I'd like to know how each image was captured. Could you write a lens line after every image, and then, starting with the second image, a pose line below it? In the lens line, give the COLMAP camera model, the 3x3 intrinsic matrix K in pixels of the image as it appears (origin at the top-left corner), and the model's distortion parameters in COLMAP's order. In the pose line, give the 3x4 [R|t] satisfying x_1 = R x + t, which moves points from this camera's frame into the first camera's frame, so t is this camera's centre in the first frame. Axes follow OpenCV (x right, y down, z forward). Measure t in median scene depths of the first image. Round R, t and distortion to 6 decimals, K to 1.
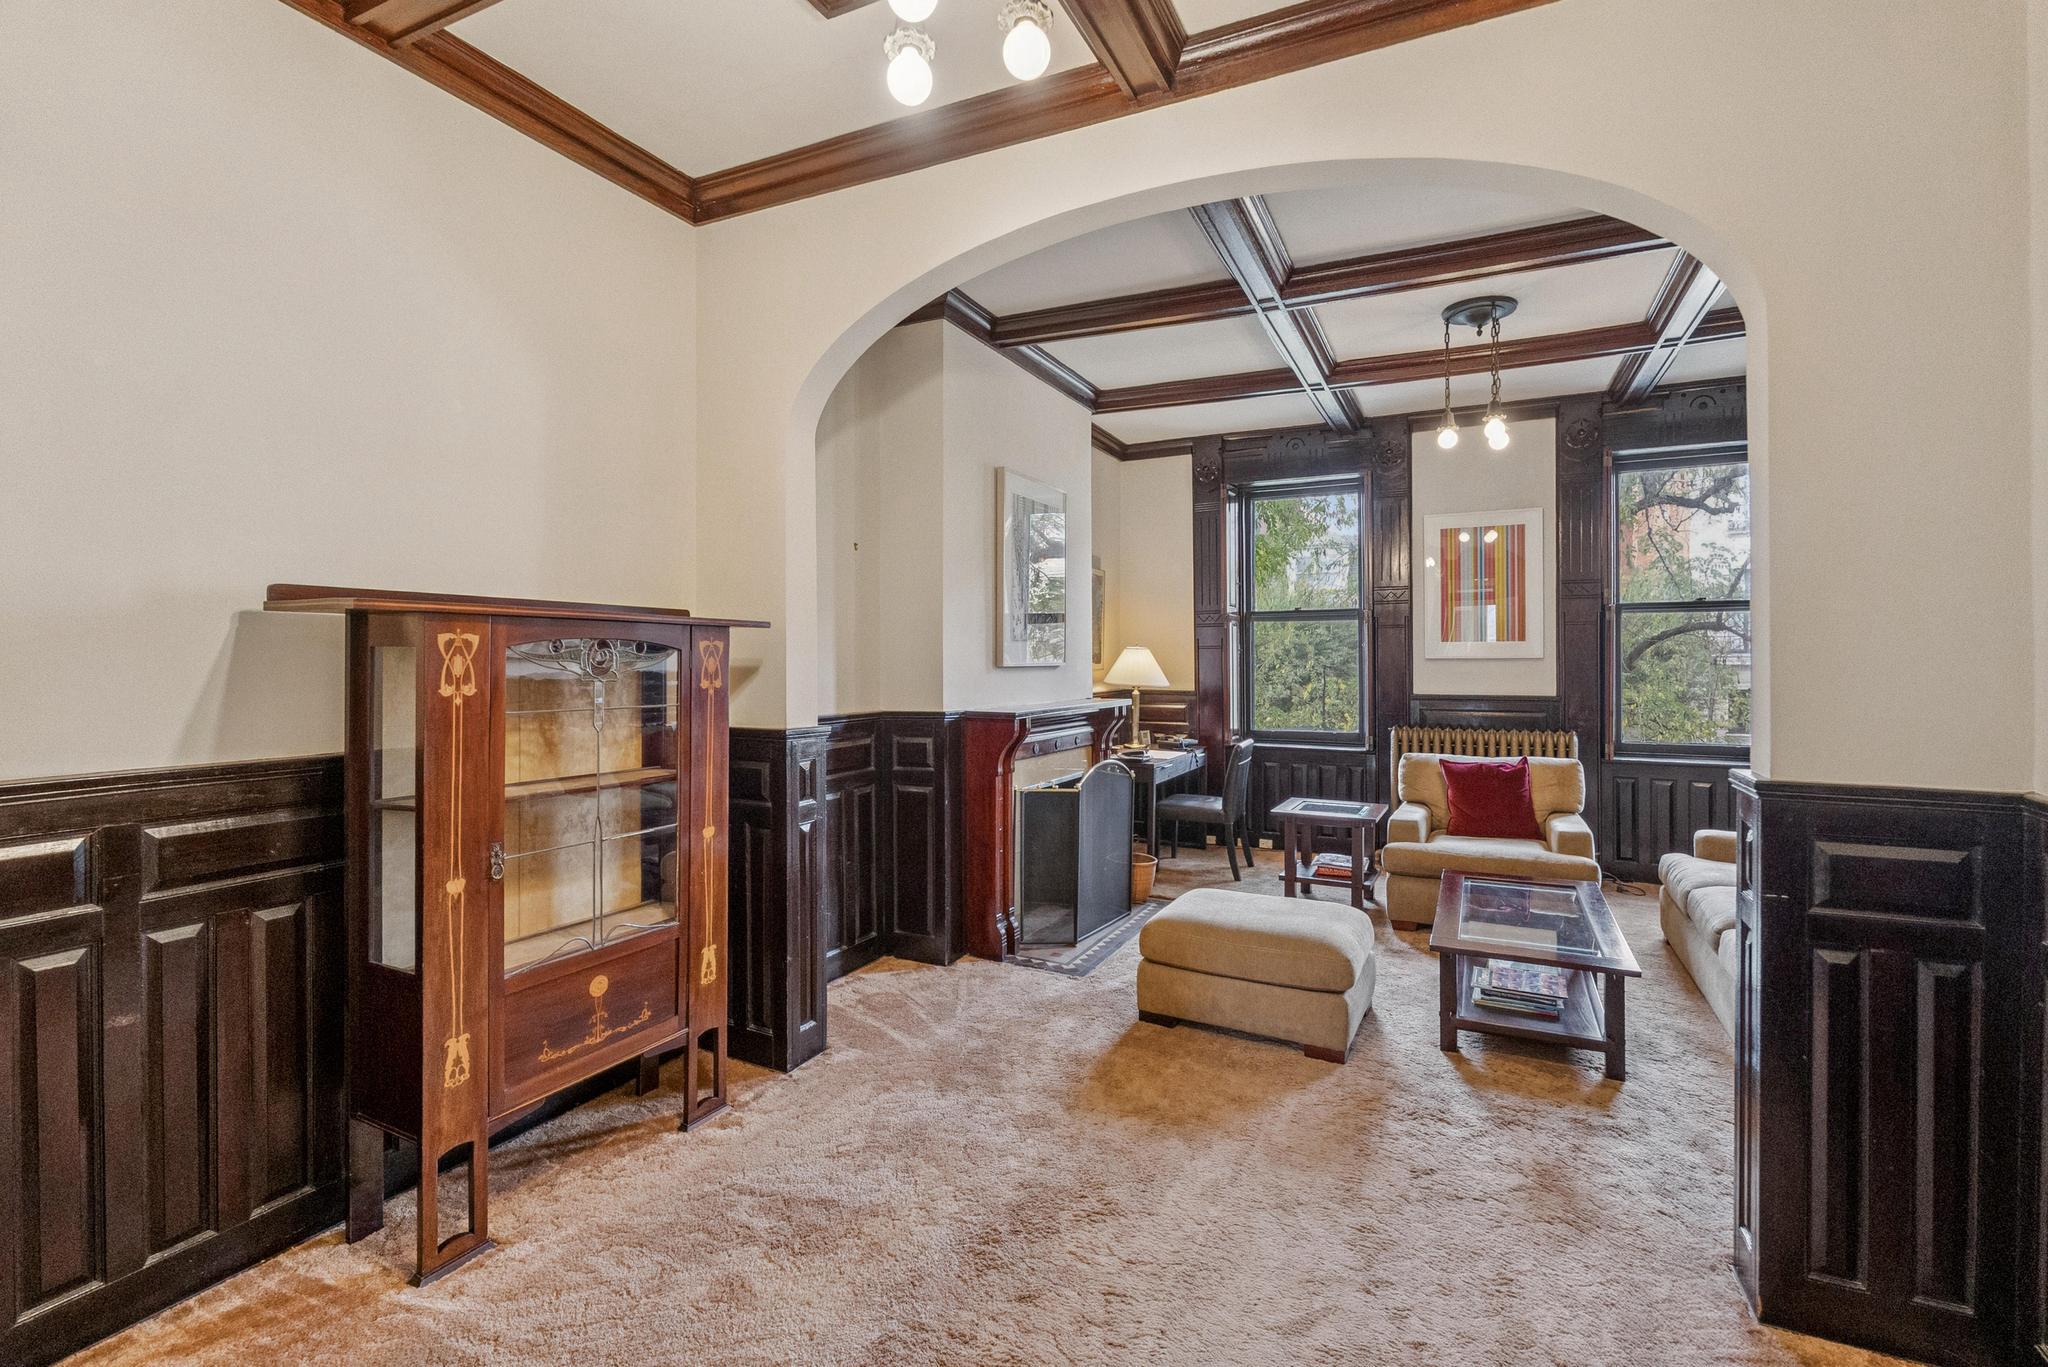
lens RADIAL K [[919.0, 0, 1025.5], [0, 919.0, 670.4], [0, 0, 1]] dist [-0.002794, -0.000408]
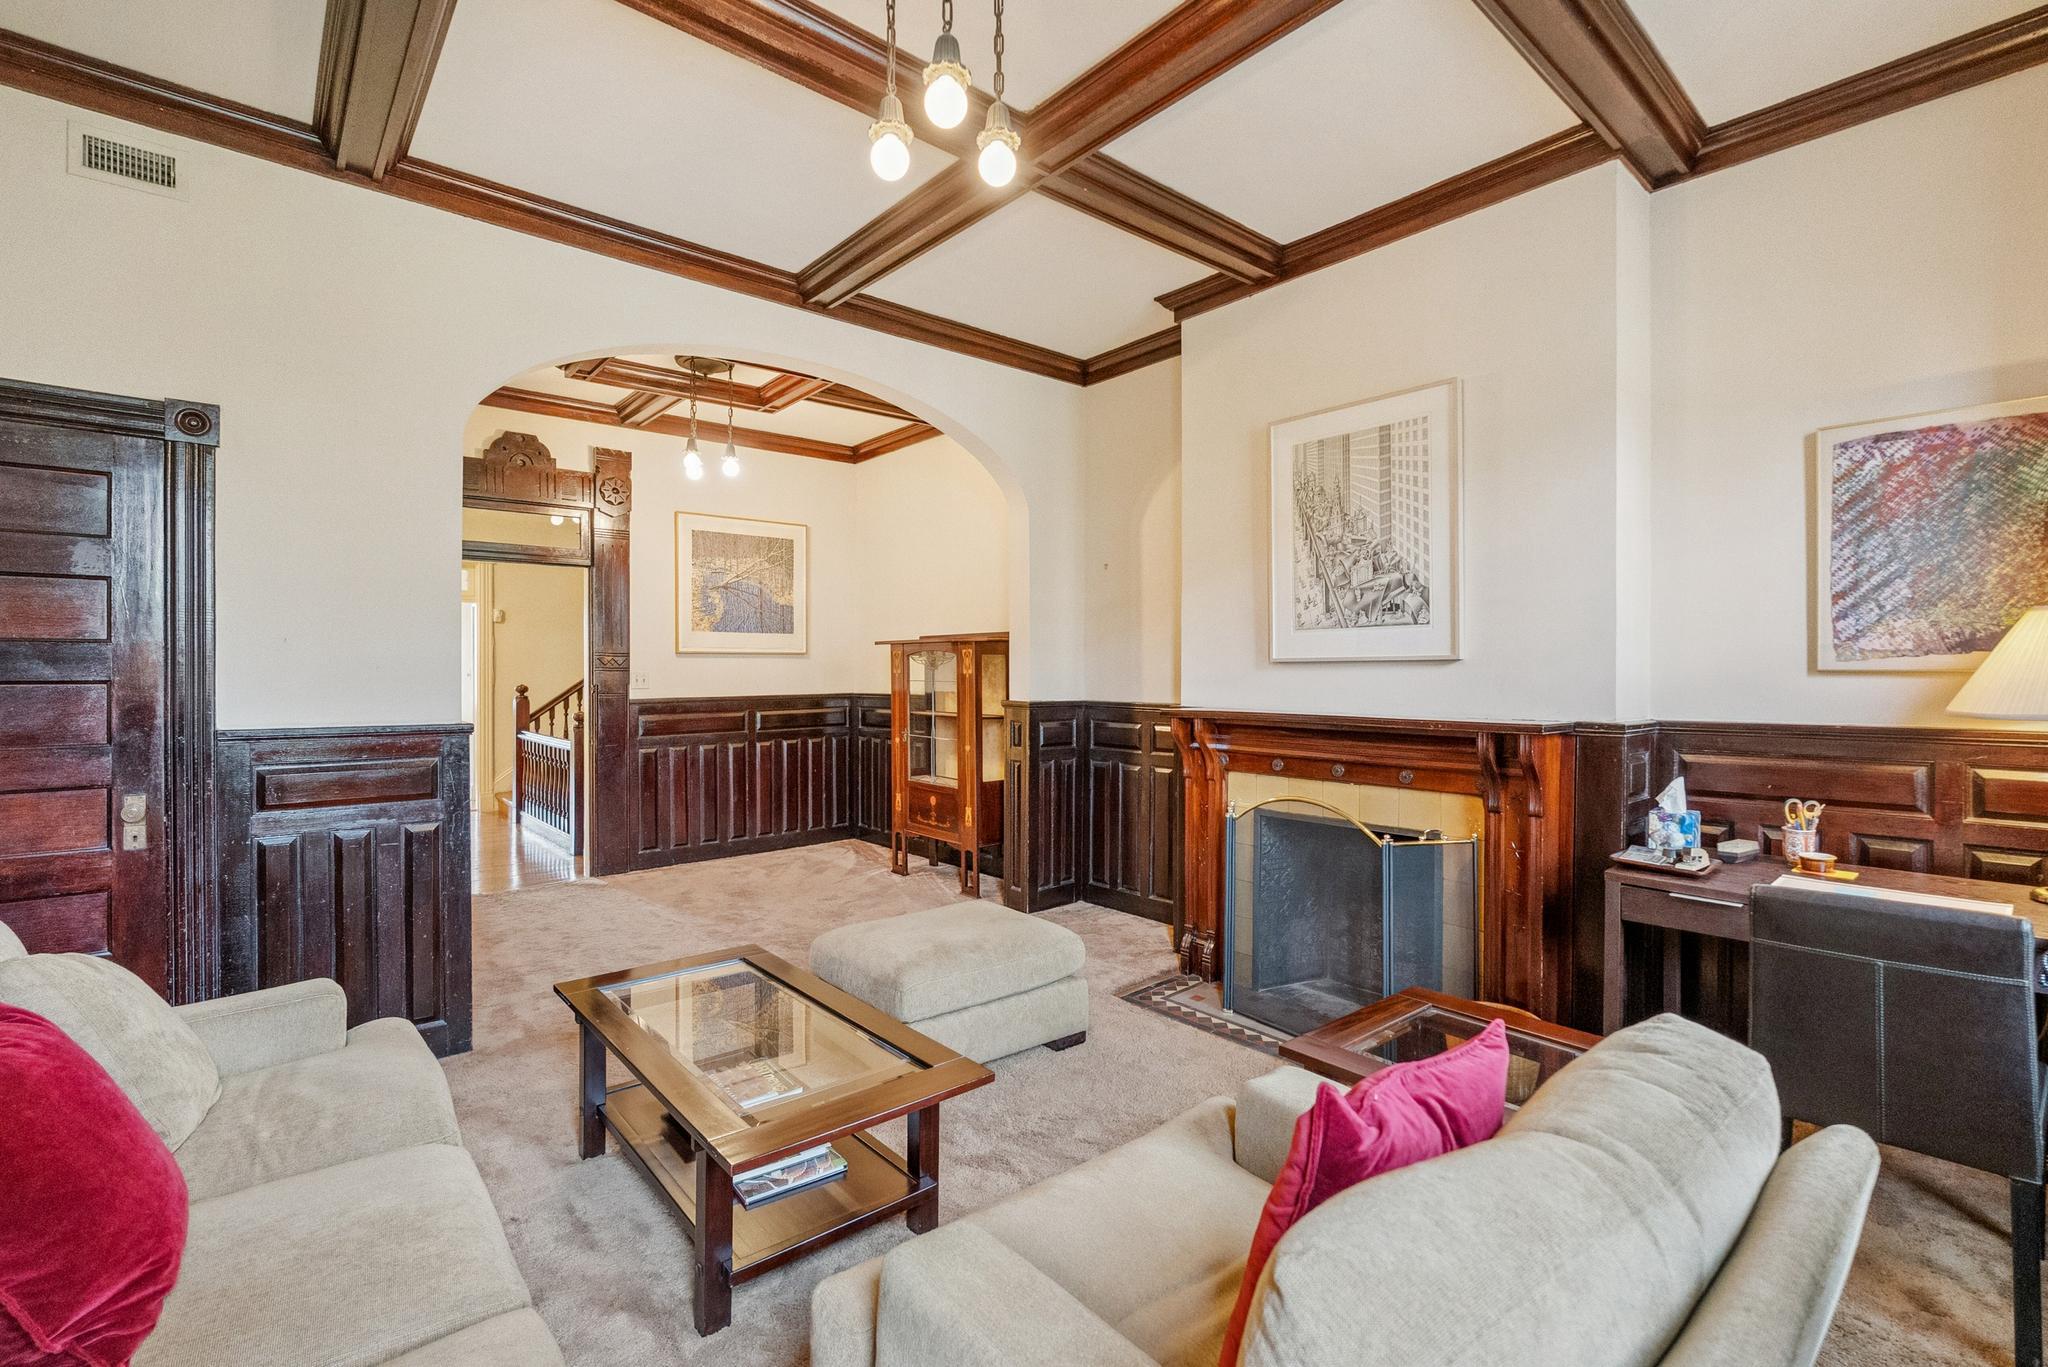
lens RADIAL K [[919.0, 0, 1022.6], [0, 919.0, 677.9], [0, 0, 1]] dist [-0.002794, -0.000408]
pose [[-0.397337, 0.002380, -0.917670, 1.396680], [-0.010024, 0.999926, 0.006934, 0.009926], [0.917618, 0.011954, -0.397284, 1.874811]]
